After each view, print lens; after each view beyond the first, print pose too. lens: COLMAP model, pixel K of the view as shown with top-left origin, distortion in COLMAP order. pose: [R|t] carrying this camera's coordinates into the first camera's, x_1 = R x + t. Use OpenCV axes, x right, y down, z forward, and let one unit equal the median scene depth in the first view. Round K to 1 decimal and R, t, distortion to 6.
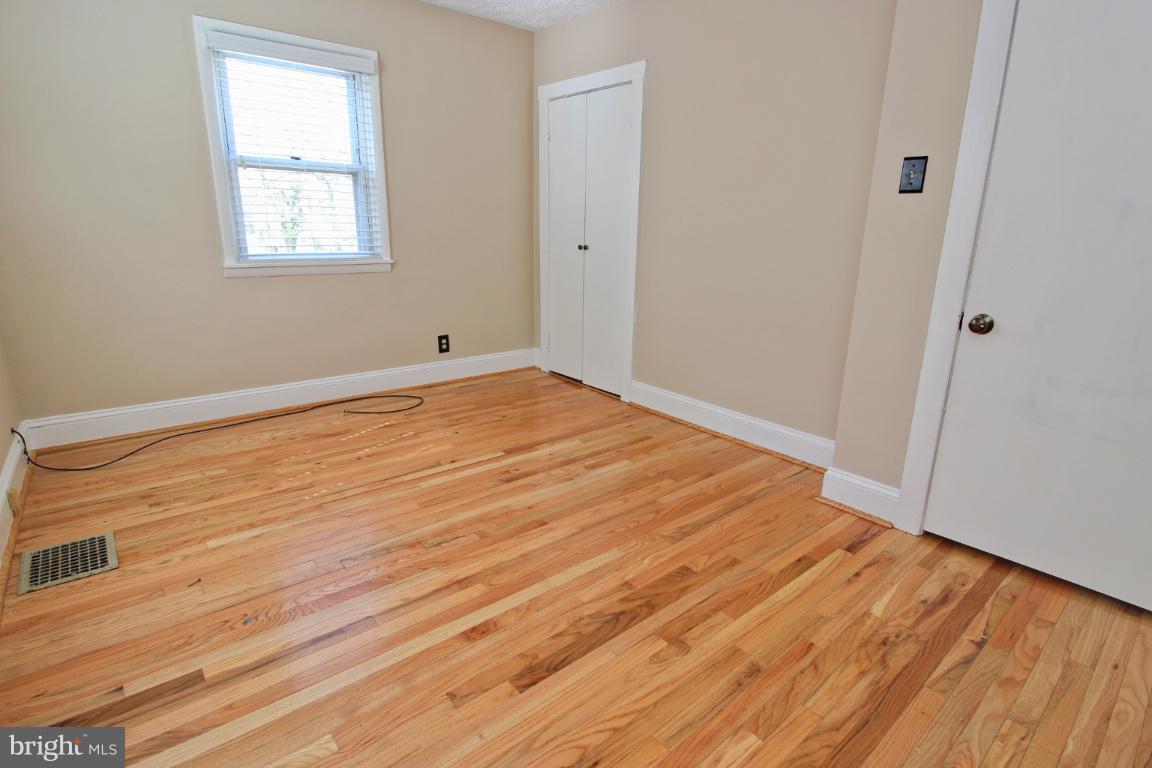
lens RADIAL K [[564.3, 0, 587.5], [0, 564.3, 385.8], [0, 0, 1]] dist [-0.012595, -0.001720]
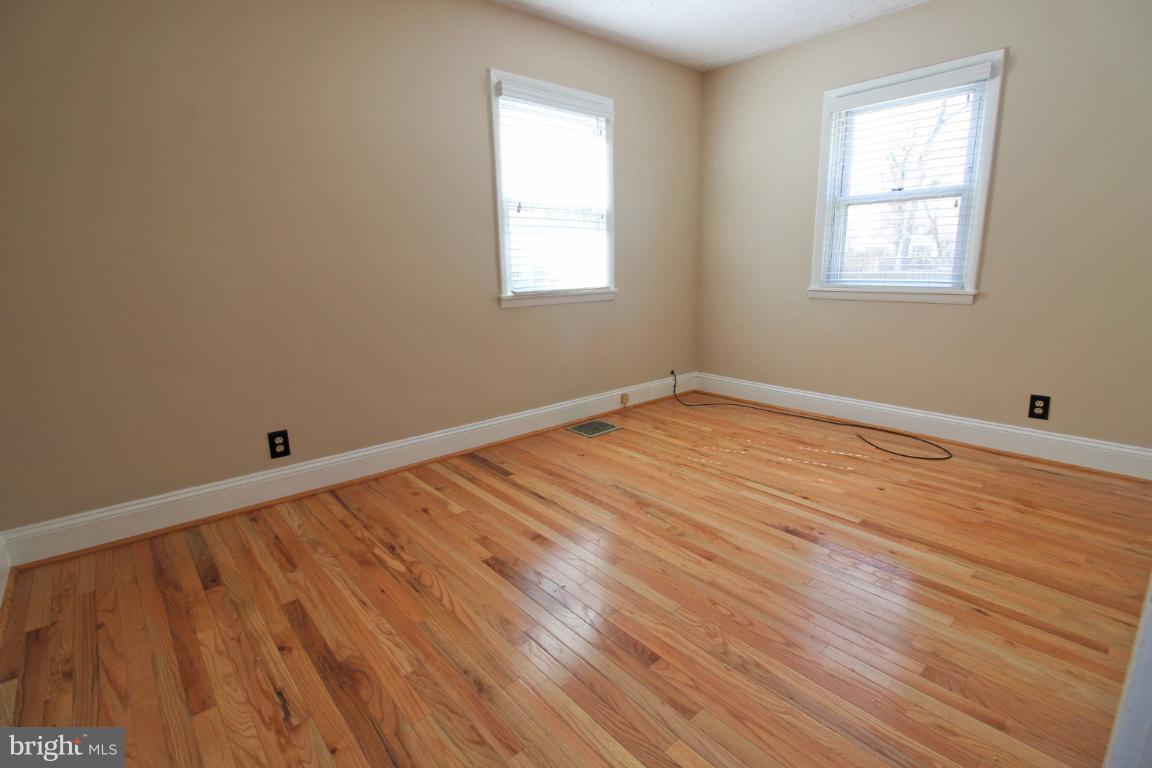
lens RADIAL K [[543.4, 0, 576.0], [0, 543.4, 384.0], [0, 0, 1]] dist [-0.001041, -0.009608]
pose [[0.004607, 0.201695, -0.979438, 0.662321], [-0.248707, 0.948903, 0.194237, -0.138570], [0.968568, 0.242699, 0.054534, 0.568921]]
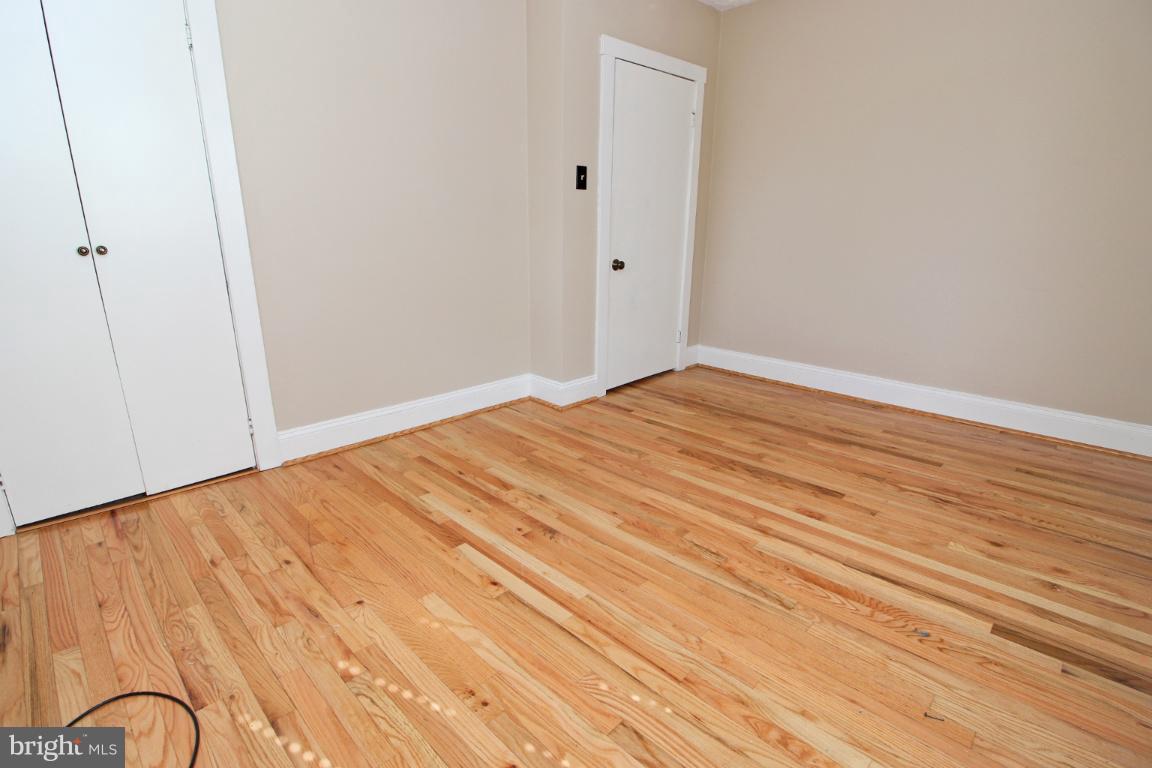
lens RADIAL K [[543.4, 0, 576.0], [0, 543.4, 384.0], [0, 0, 1]] dist [-0.001041, -0.009608]
pose [[-0.065388, -0.312271, 0.947740, -0.819952], [0.261069, 0.911337, 0.318289, -0.265818], [-0.963103, 0.268237, 0.021934, 0.898227]]
